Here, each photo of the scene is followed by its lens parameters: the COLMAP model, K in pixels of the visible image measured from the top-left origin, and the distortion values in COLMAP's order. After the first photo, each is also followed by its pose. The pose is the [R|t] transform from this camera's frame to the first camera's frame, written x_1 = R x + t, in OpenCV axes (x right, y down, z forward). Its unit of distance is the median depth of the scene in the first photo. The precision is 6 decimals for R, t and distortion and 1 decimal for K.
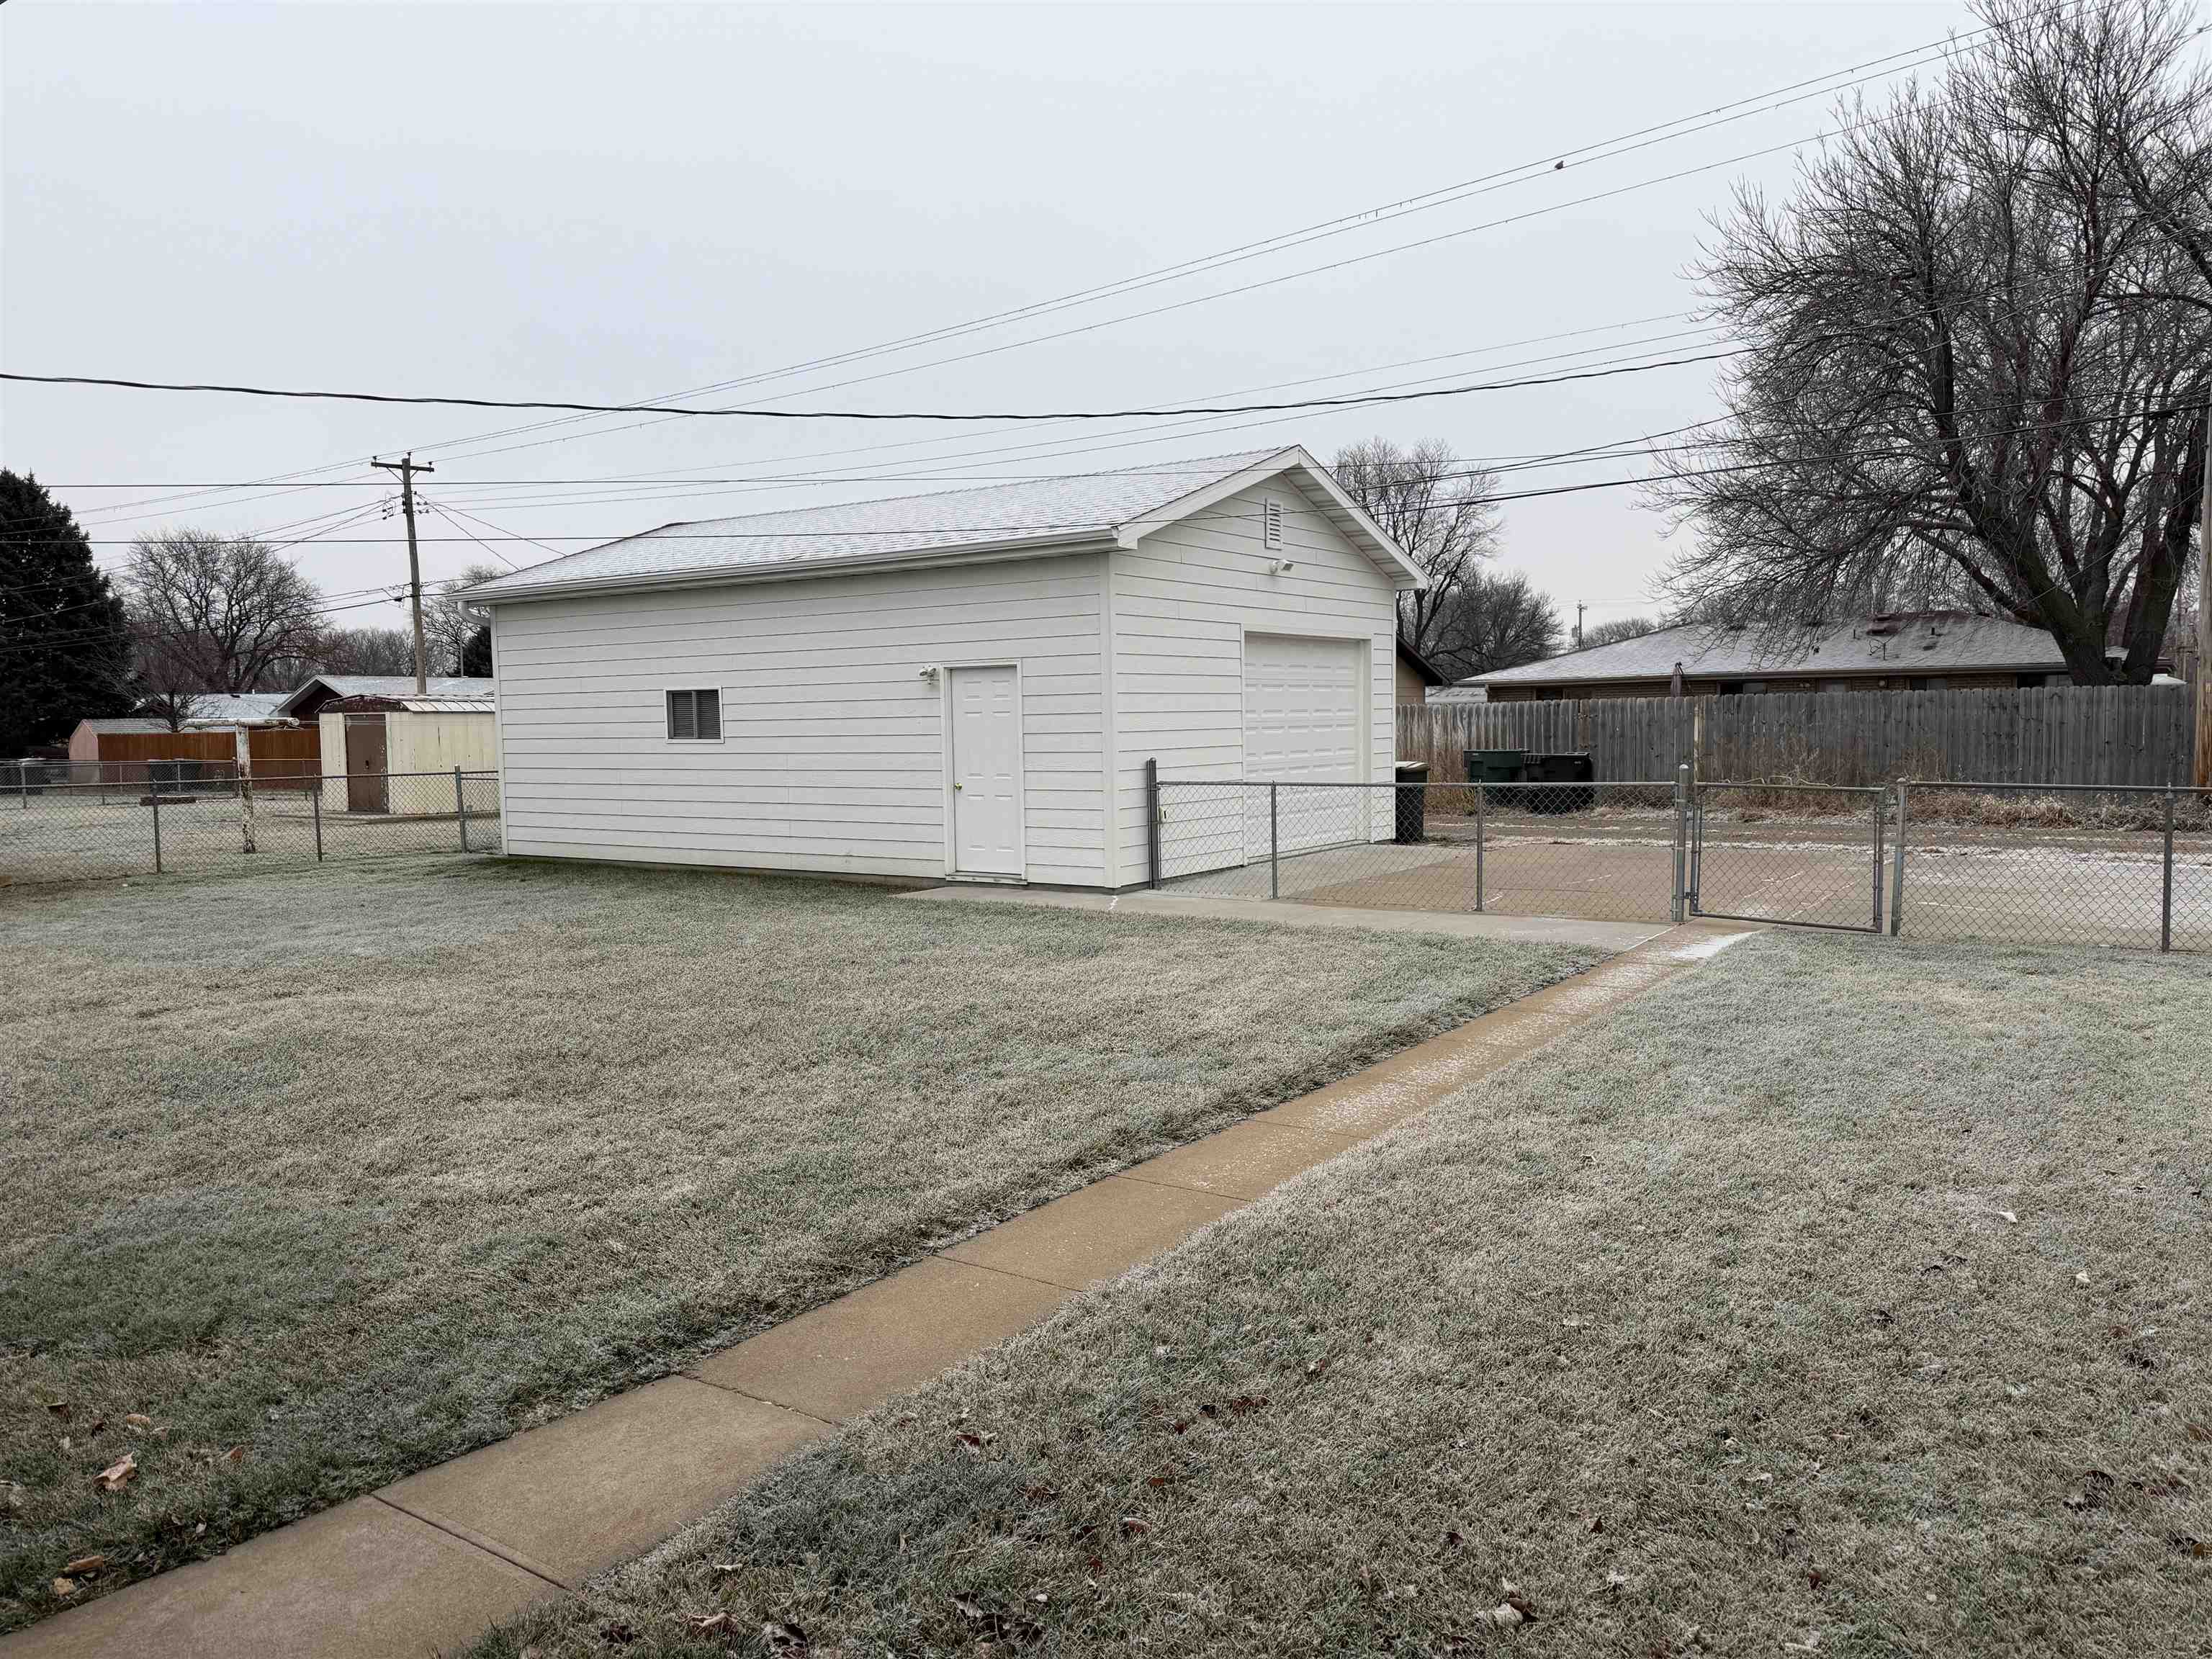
lens RADIAL K [[1545.4, 0, 1101.9], [0, 1545.4, 842.8], [0, 0, 1]] dist [0.123910, -0.207629]
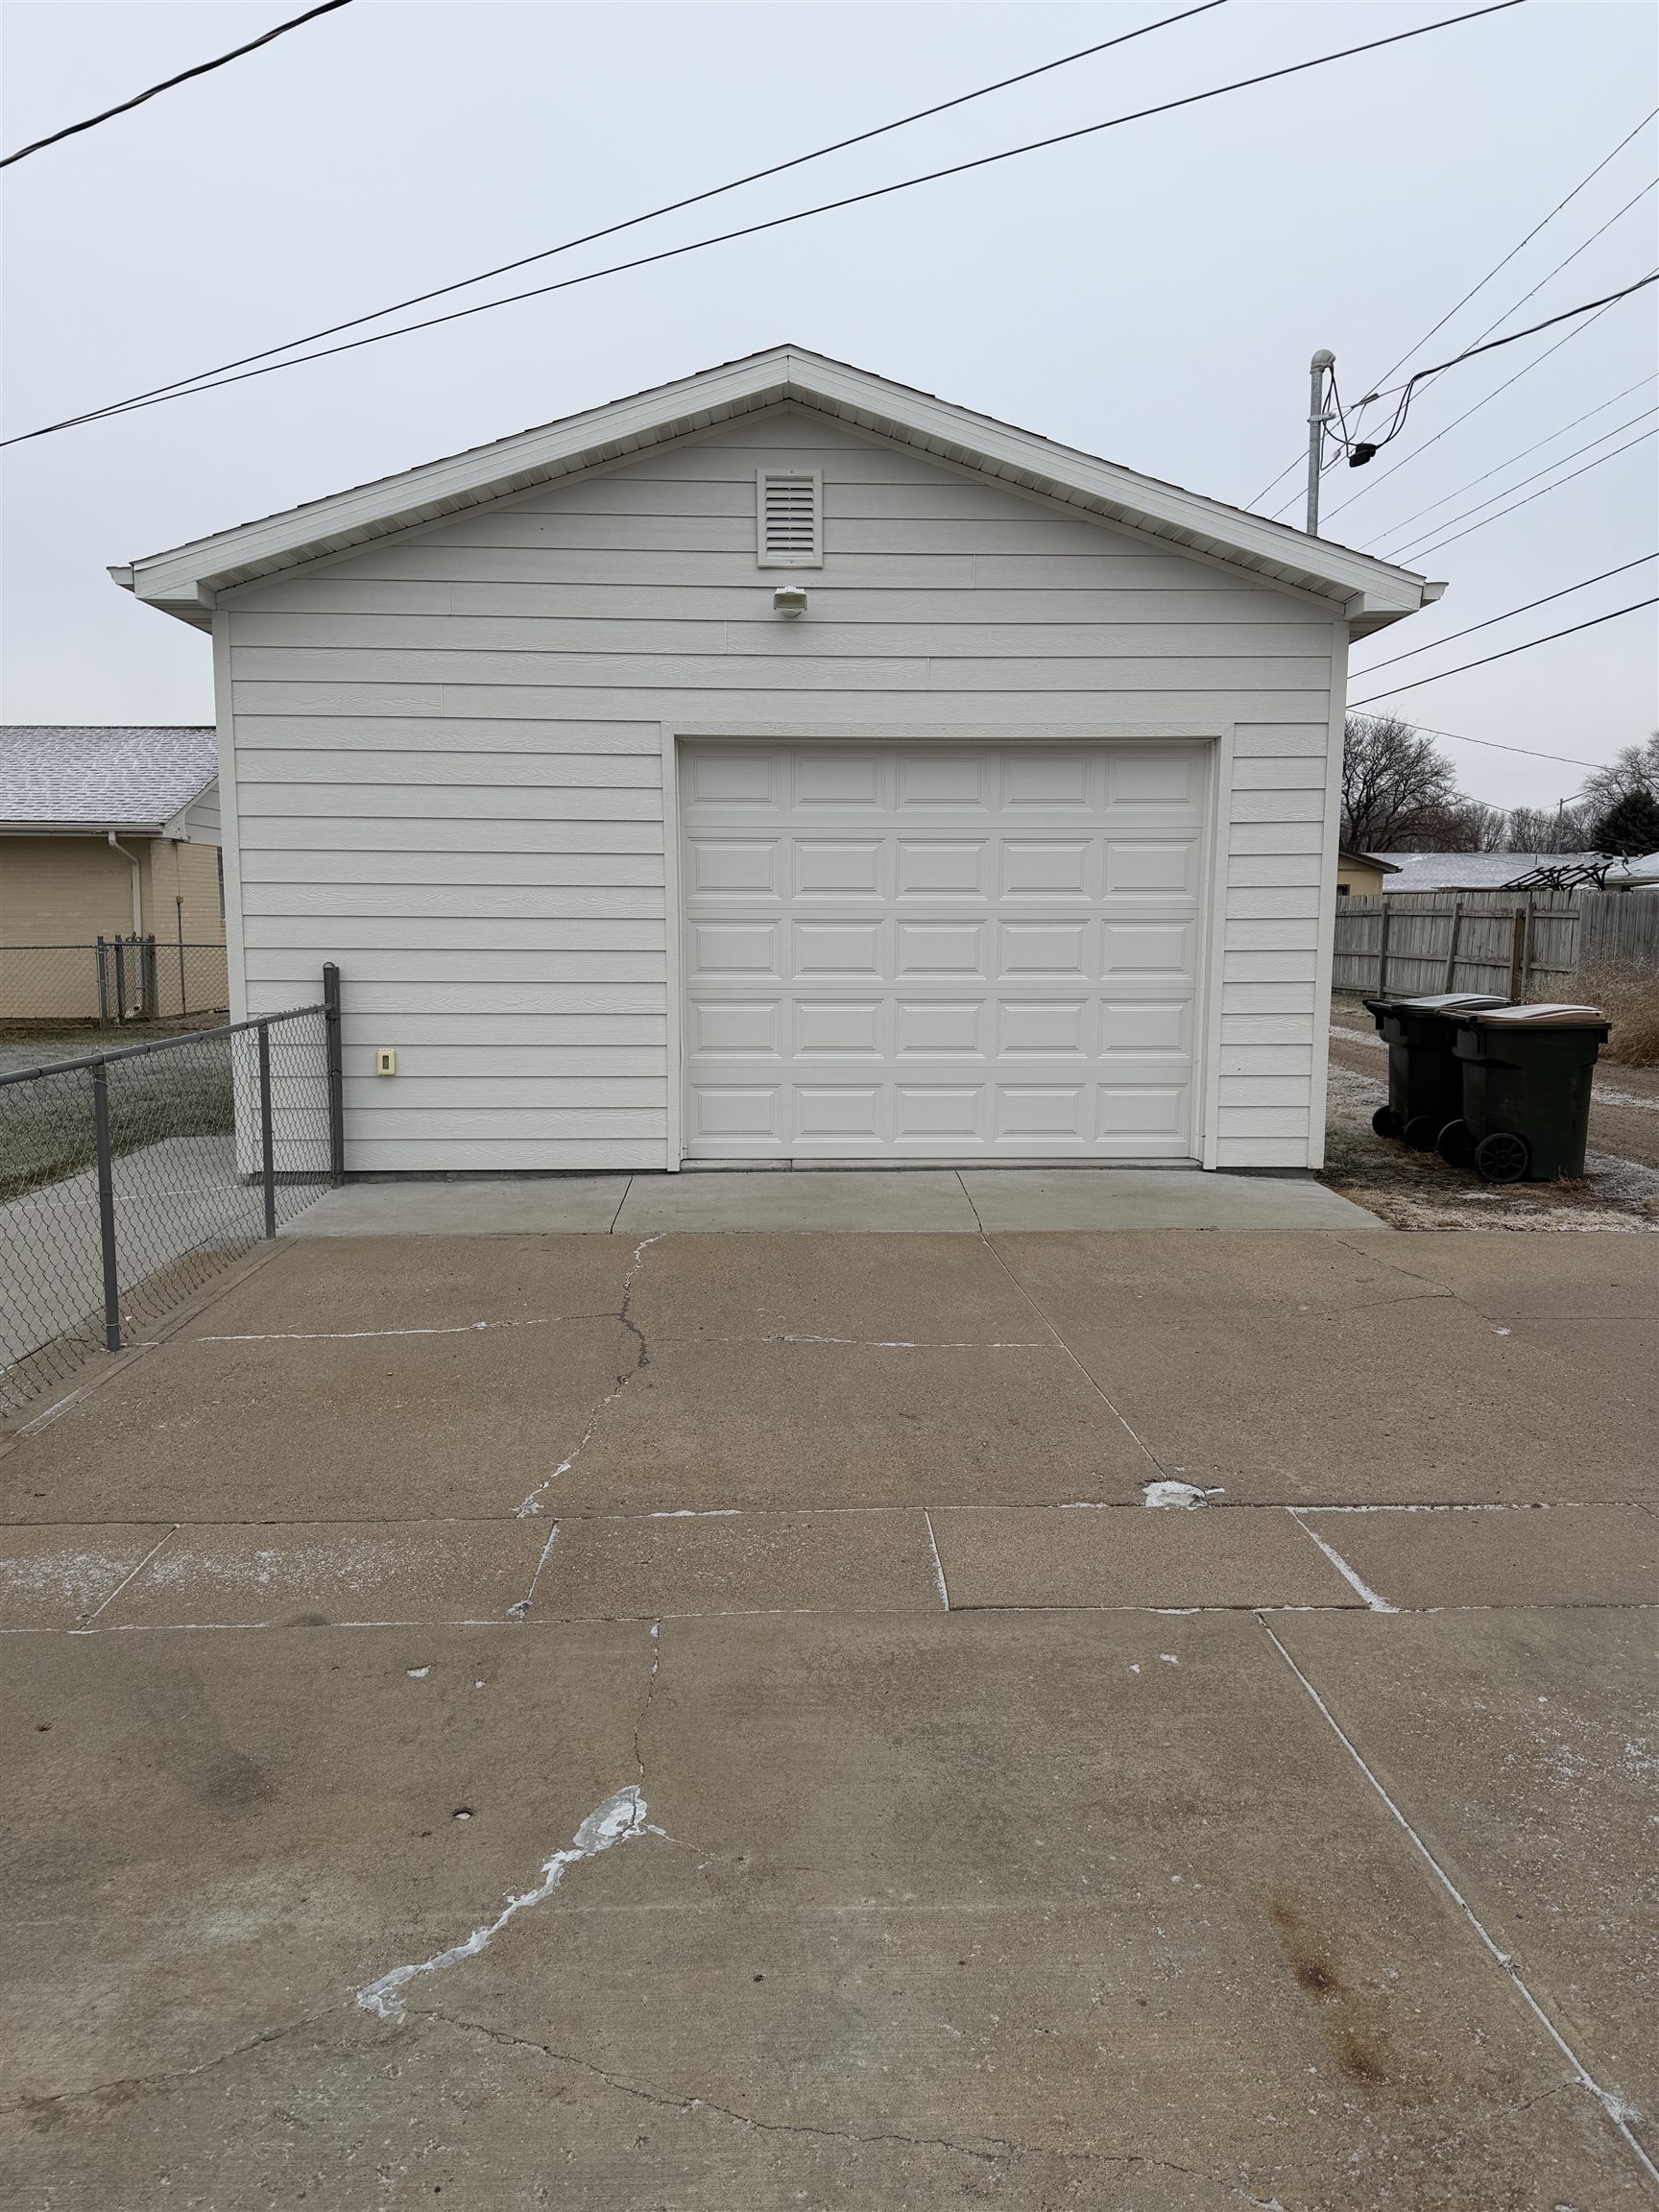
lens RADIAL K [[1545.4, 0, 827.3], [0, 1545.4, 1116.3], [0, 0, 1]] dist [0.123910, -0.207629]
pose [[0.611197, 0.124457, -0.781632, 0.559760], [-0.078822, 0.992221, 0.096354, -0.062763], [0.787544, 0.002719, 0.616252, 0.714685]]
